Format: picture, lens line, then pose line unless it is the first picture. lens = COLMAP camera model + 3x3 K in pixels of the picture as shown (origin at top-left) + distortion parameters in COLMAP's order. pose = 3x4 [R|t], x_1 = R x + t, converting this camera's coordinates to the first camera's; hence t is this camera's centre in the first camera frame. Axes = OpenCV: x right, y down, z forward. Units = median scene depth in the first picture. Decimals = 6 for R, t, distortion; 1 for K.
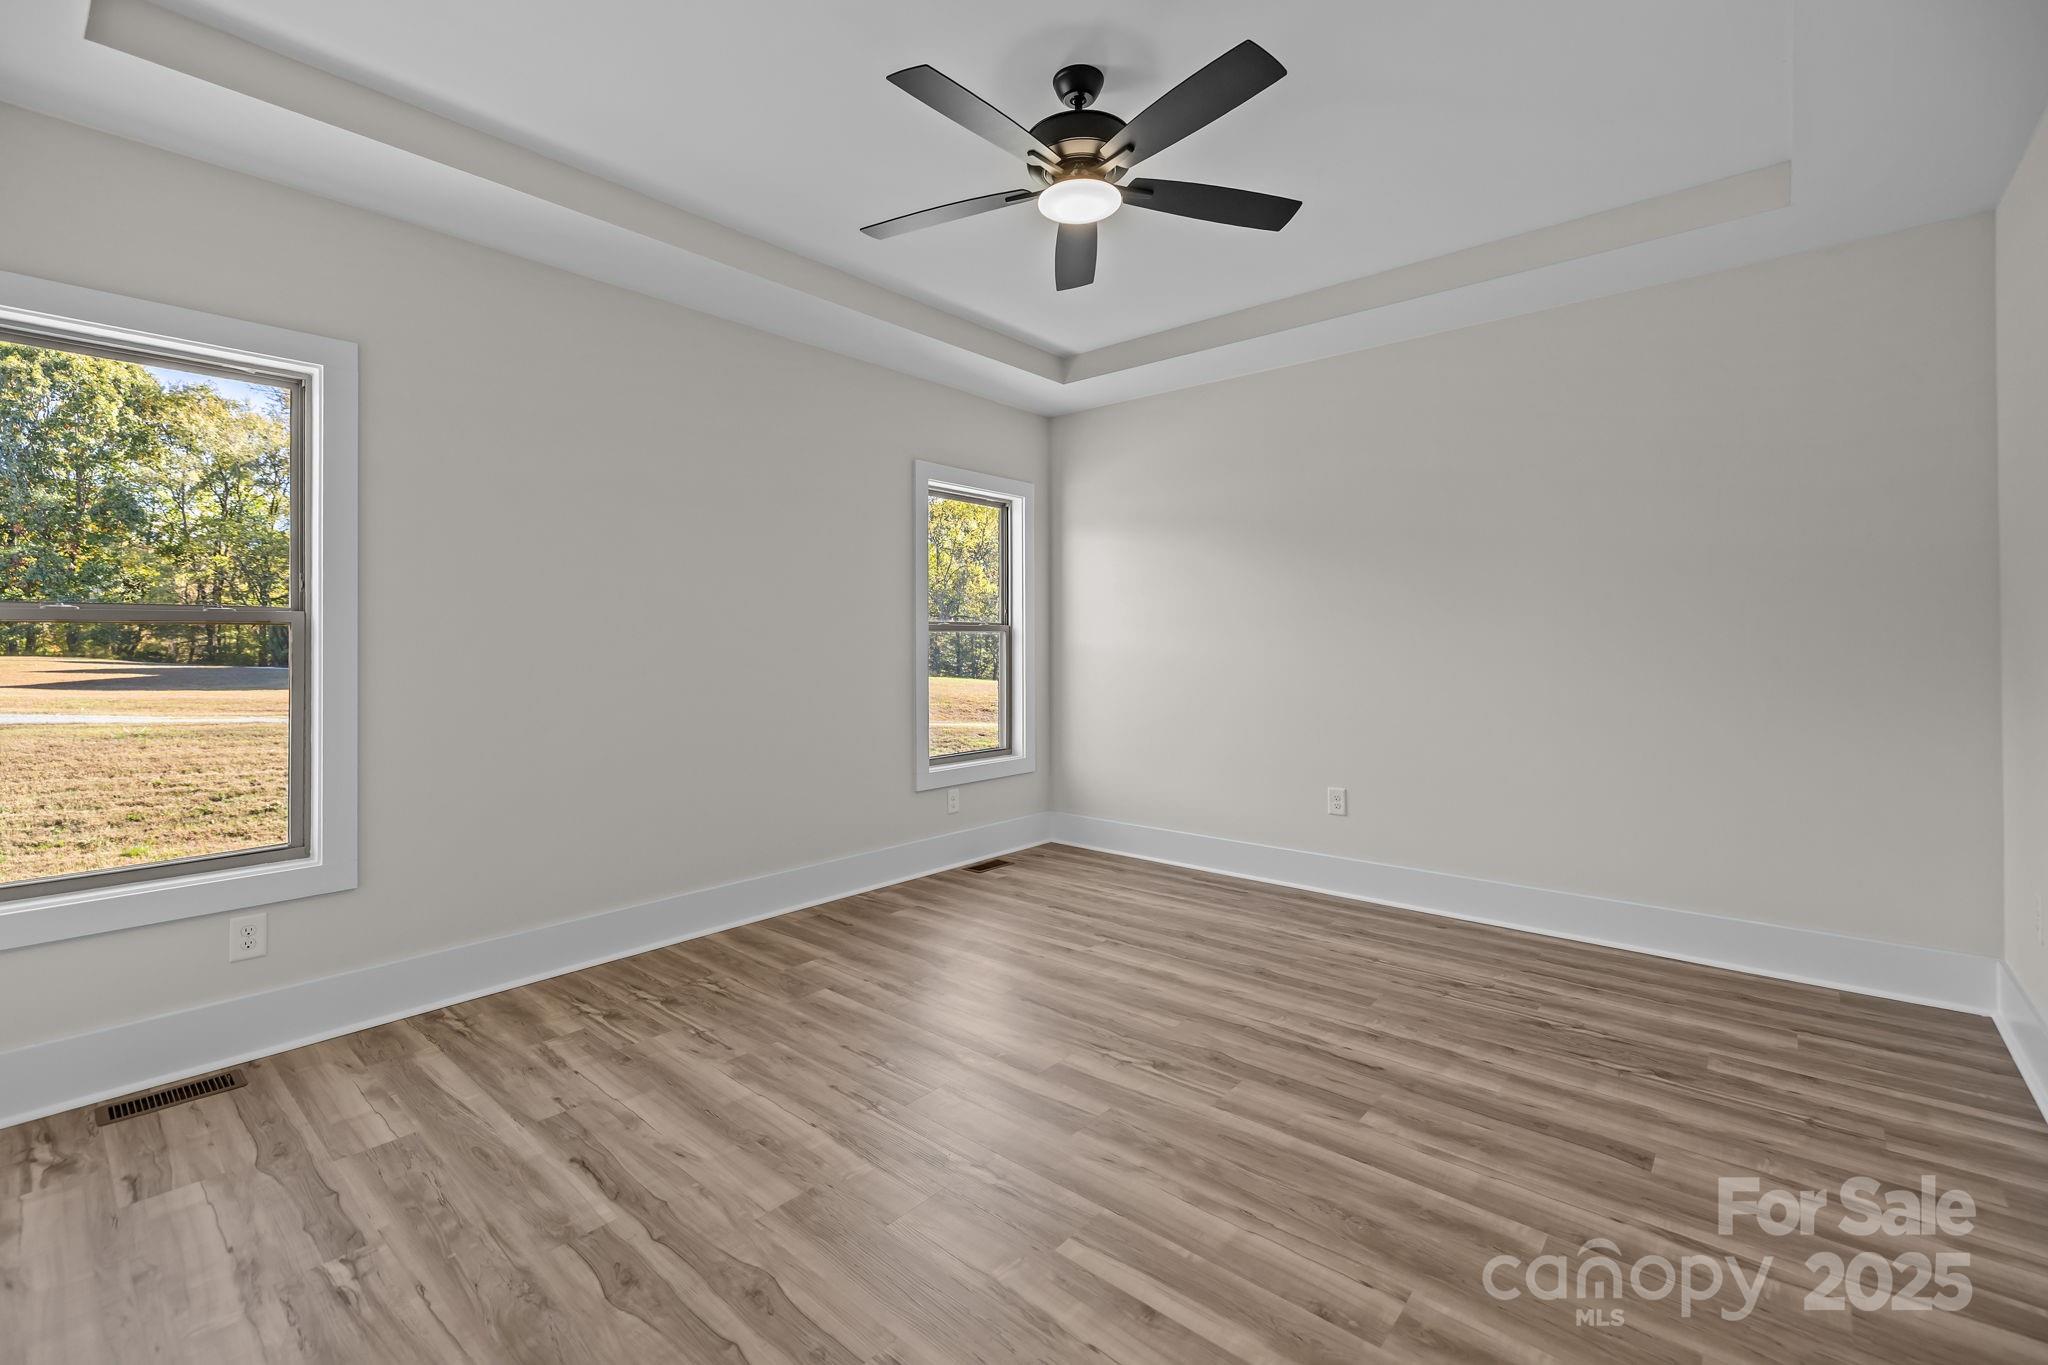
lens RADIAL K [[876.2, 0, 1018.3], [0, 876.2, 632.5], [0, 0, 1]] dist [-0.009193, -0.000250]
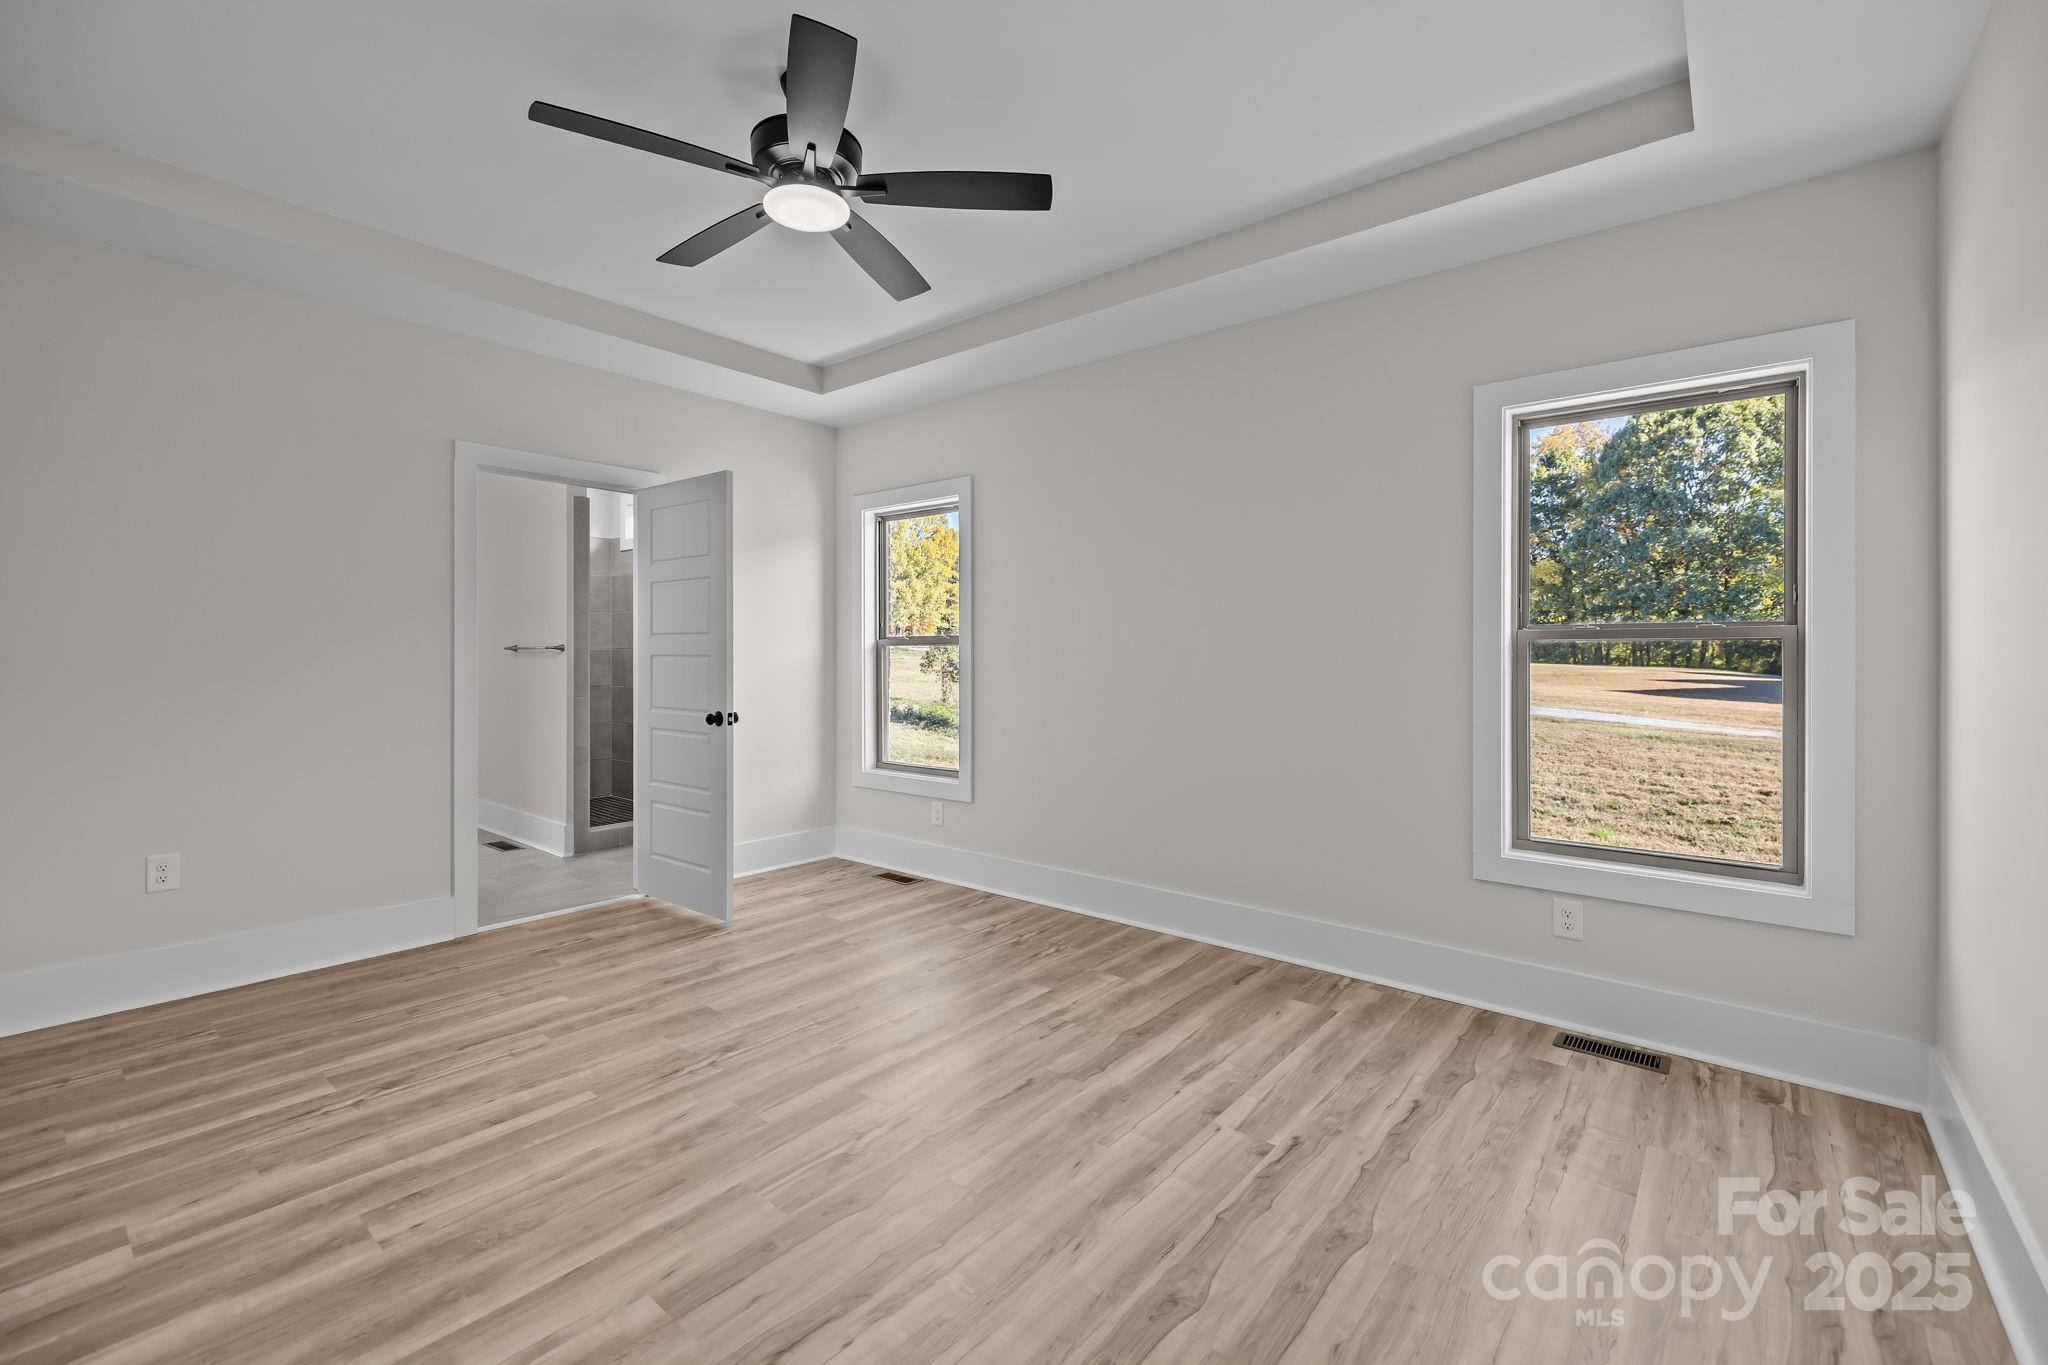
lens RADIAL K [[888.0, 0, 1017.6], [0, 888.0, 659.8], [0, 0, 1]] dist [-0.009827, 0.000100]
pose [[0.019805, 0.009492, -0.999759, 0.473798], [0.005249, 0.999940, 0.009597, 0.003385], [0.999790, -0.005438, 0.019754, 0.538567]]
